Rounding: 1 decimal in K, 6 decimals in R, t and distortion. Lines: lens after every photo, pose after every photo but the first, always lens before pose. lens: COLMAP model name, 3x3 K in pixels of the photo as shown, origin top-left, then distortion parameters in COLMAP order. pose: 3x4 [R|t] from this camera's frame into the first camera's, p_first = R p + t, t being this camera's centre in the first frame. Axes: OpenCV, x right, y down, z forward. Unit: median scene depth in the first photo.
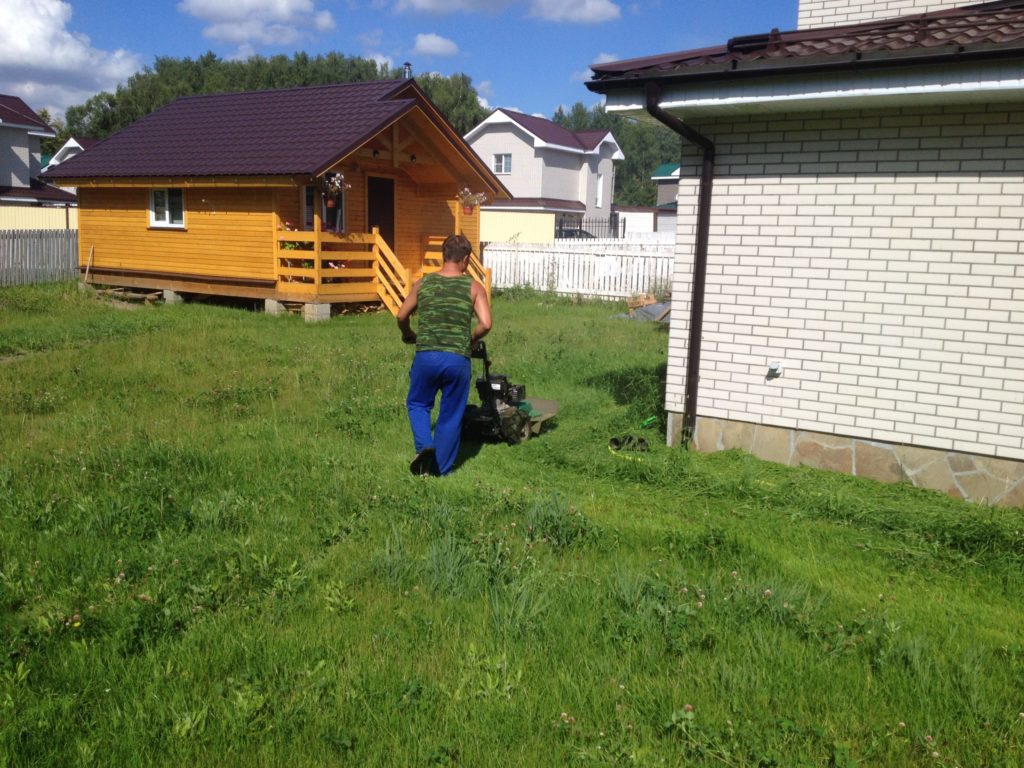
lens RADIAL K [[959.5, 0, 512.0], [0, 959.5, 384.0], [0, 0, 1]] dist [0.122732, -0.274737]
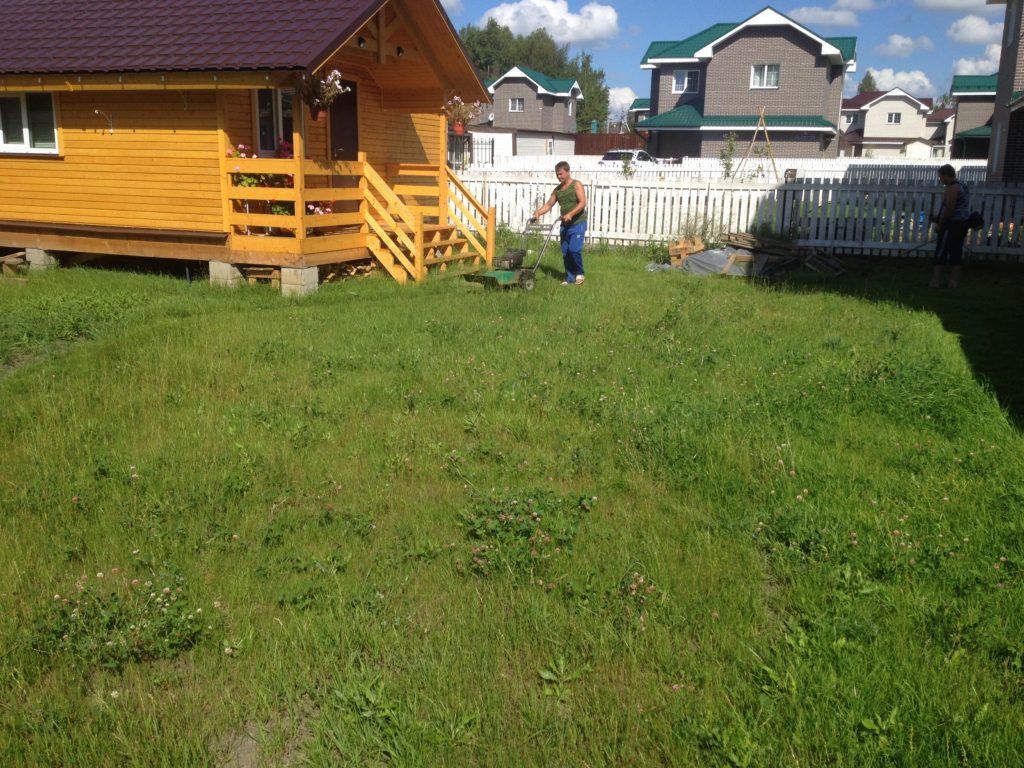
lens RADIAL K [[959.5, 0, 512.0], [0, 959.5, 384.0], [0, 0, 1]] dist [0.122732, -0.274737]
pose [[0.971088, -0.058514, 0.231439, -0.211904], [0.040200, 0.995732, 0.083071, -0.050498], [-0.235313, -0.071365, 0.969296, 0.292604]]
